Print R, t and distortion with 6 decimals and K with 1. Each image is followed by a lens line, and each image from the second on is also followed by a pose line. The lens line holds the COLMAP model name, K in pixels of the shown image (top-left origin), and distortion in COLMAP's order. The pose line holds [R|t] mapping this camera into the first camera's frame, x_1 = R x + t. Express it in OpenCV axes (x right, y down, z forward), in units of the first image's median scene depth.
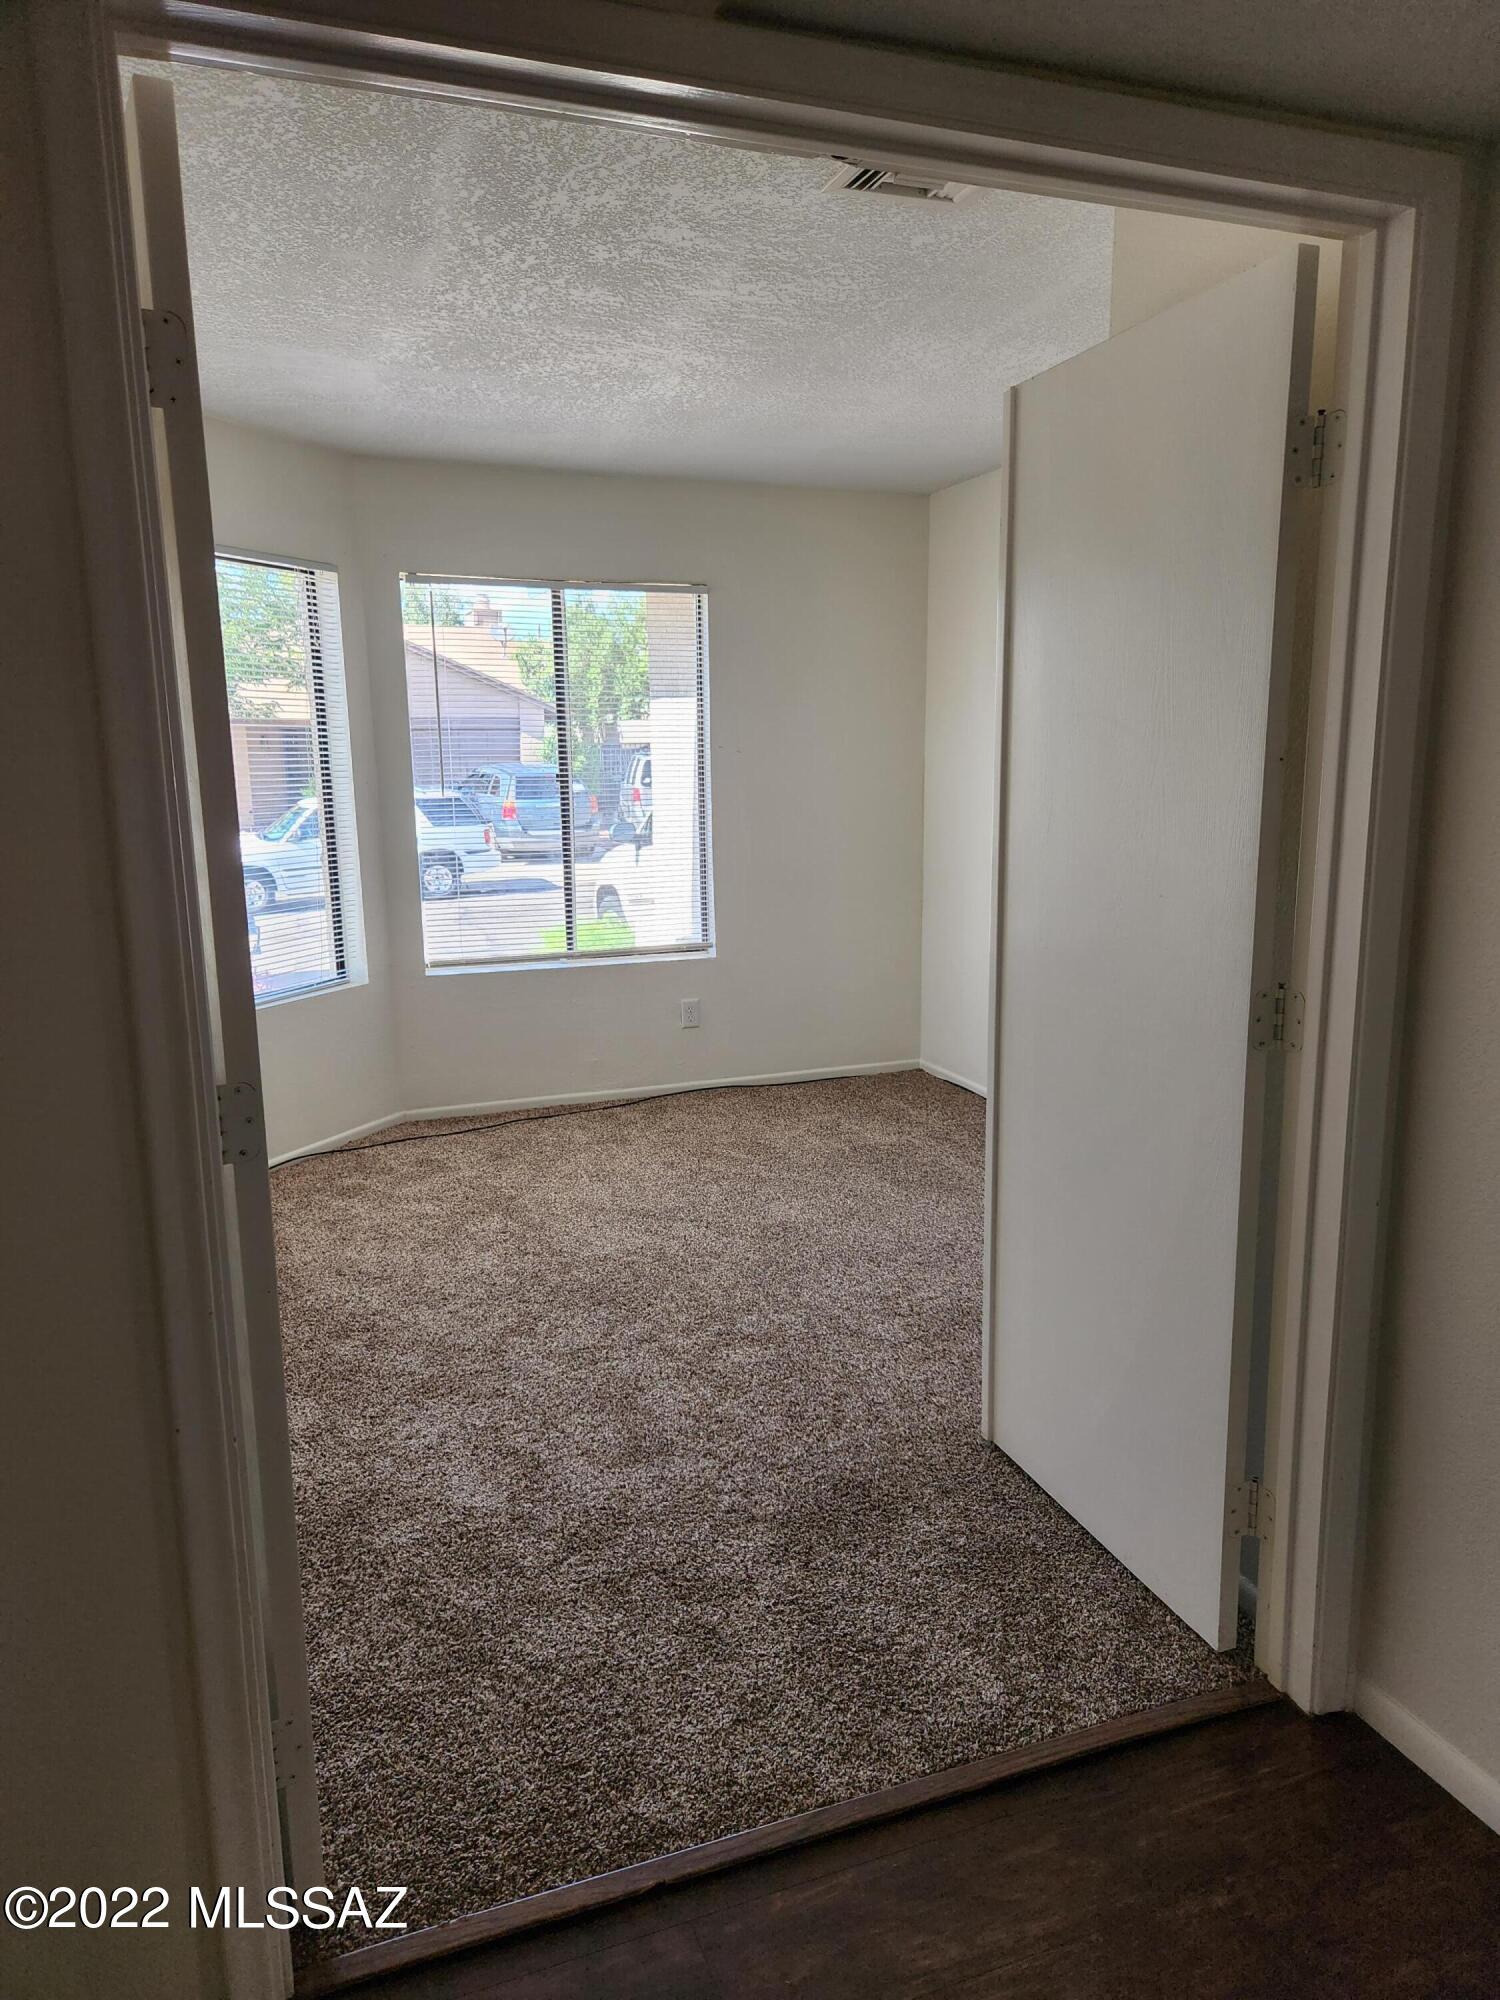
lens RADIAL K [[1357.8, 0, 767.0], [0, 1357.8, 1012.7], [0, 0, 1]] dist [0.075927, -0.066984]
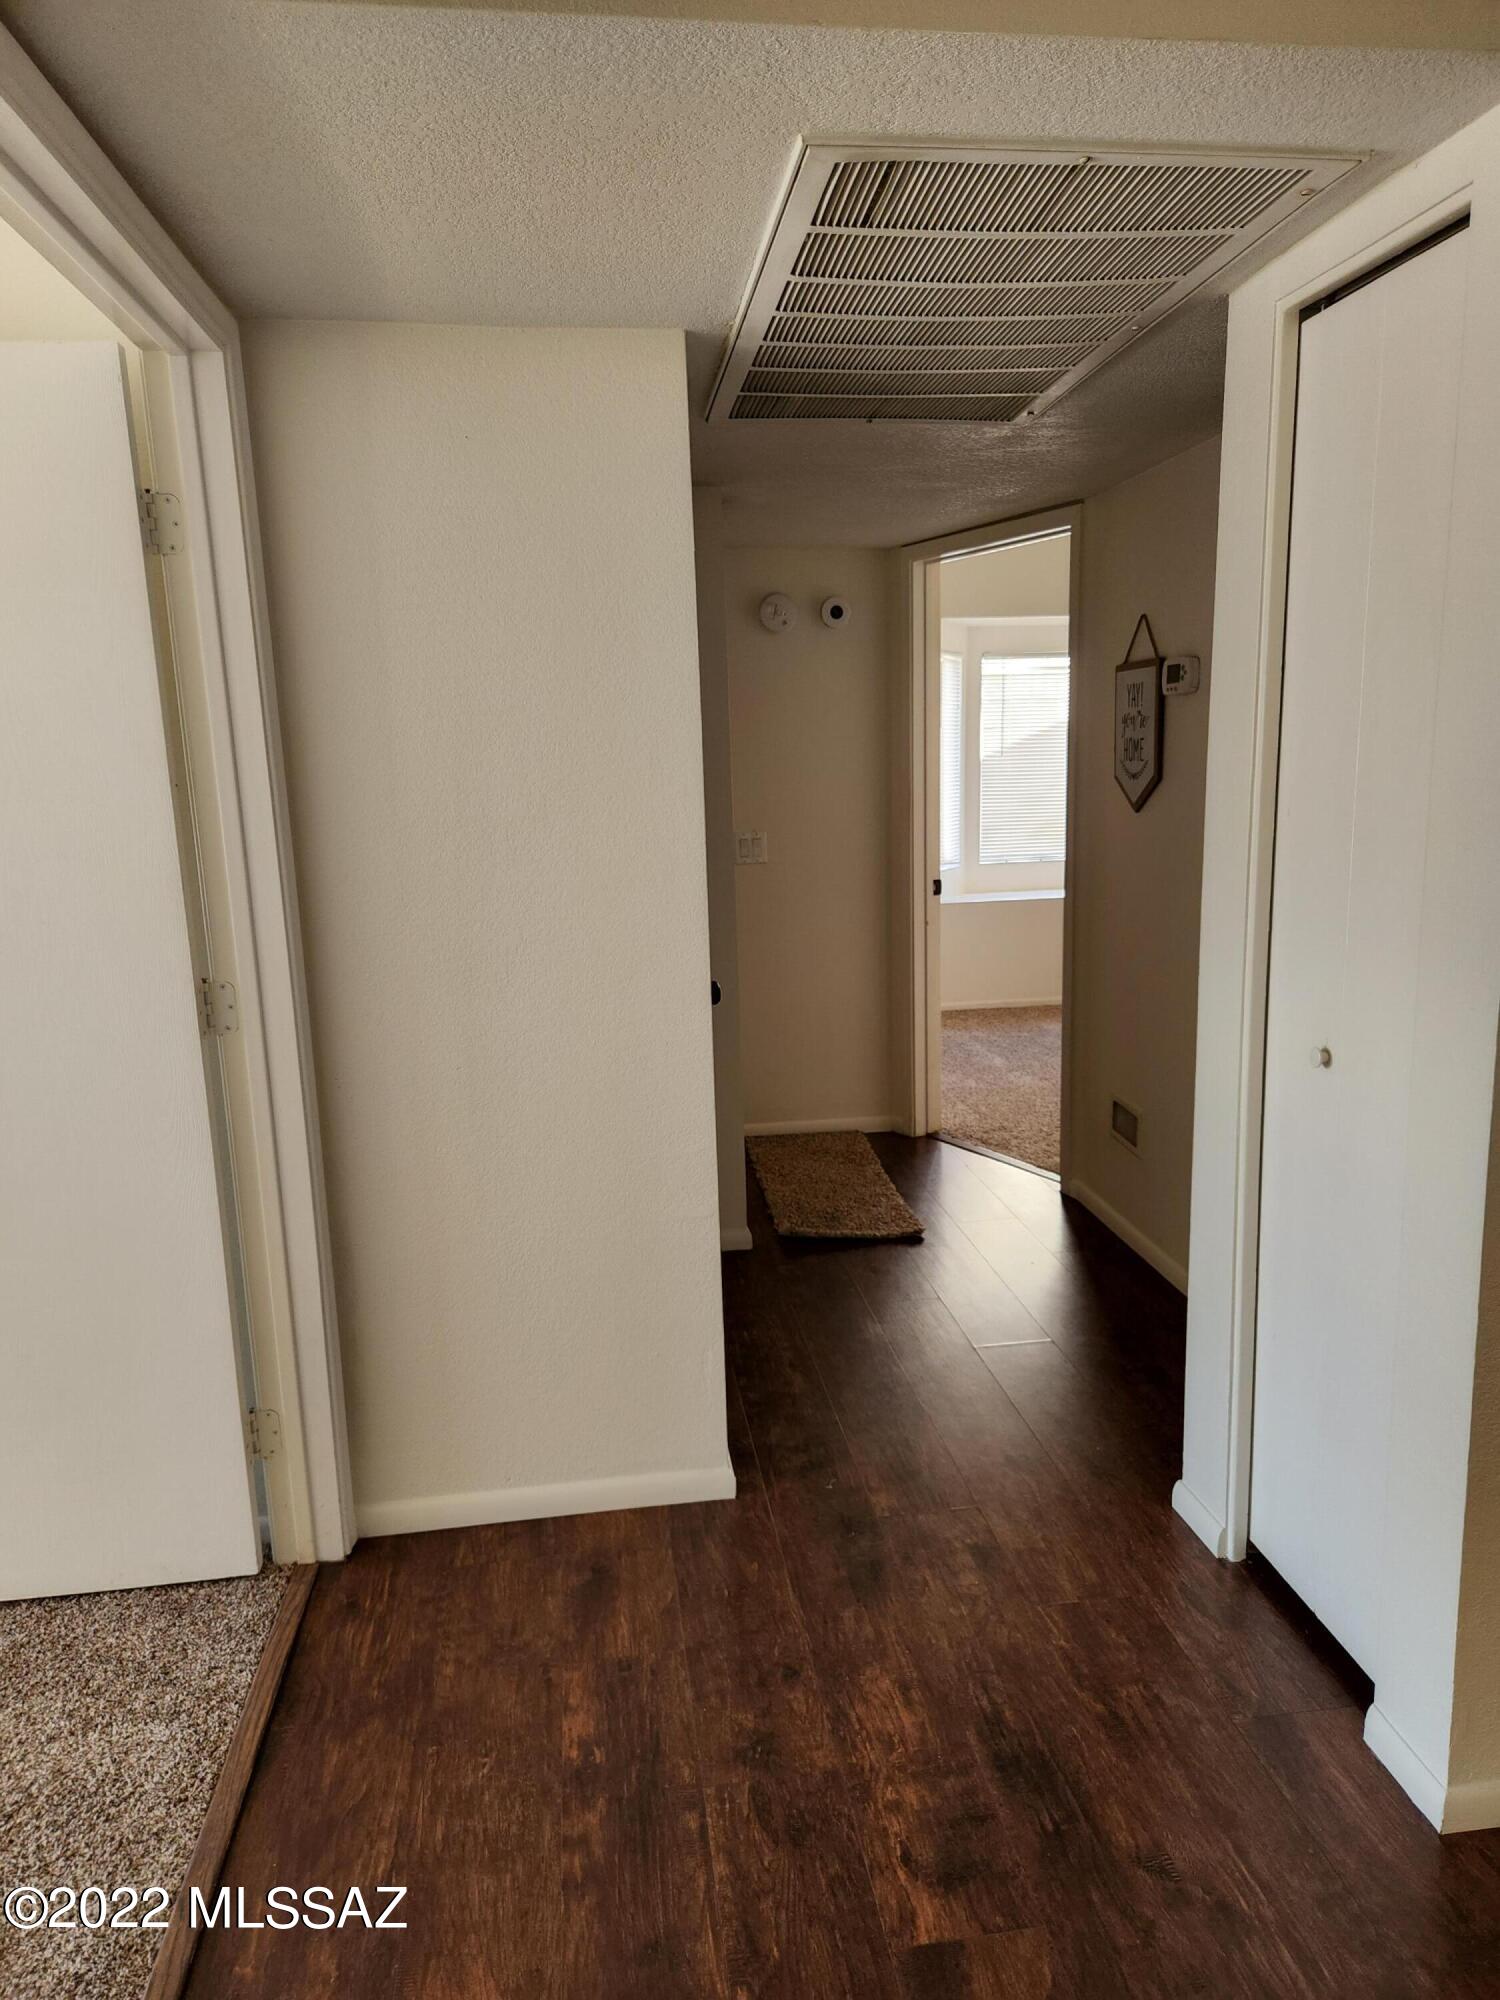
lens RADIAL K [[1357.8, 0, 767.0], [0, 1357.8, 1012.7], [0, 0, 1]] dist [0.075927, -0.066984]
pose [[0.217153, -0.180439, 0.959316, -0.637279], [0.213517, 0.967748, 0.133693, -0.047045], [-0.952500, 0.175798, 0.248676, 0.265031]]
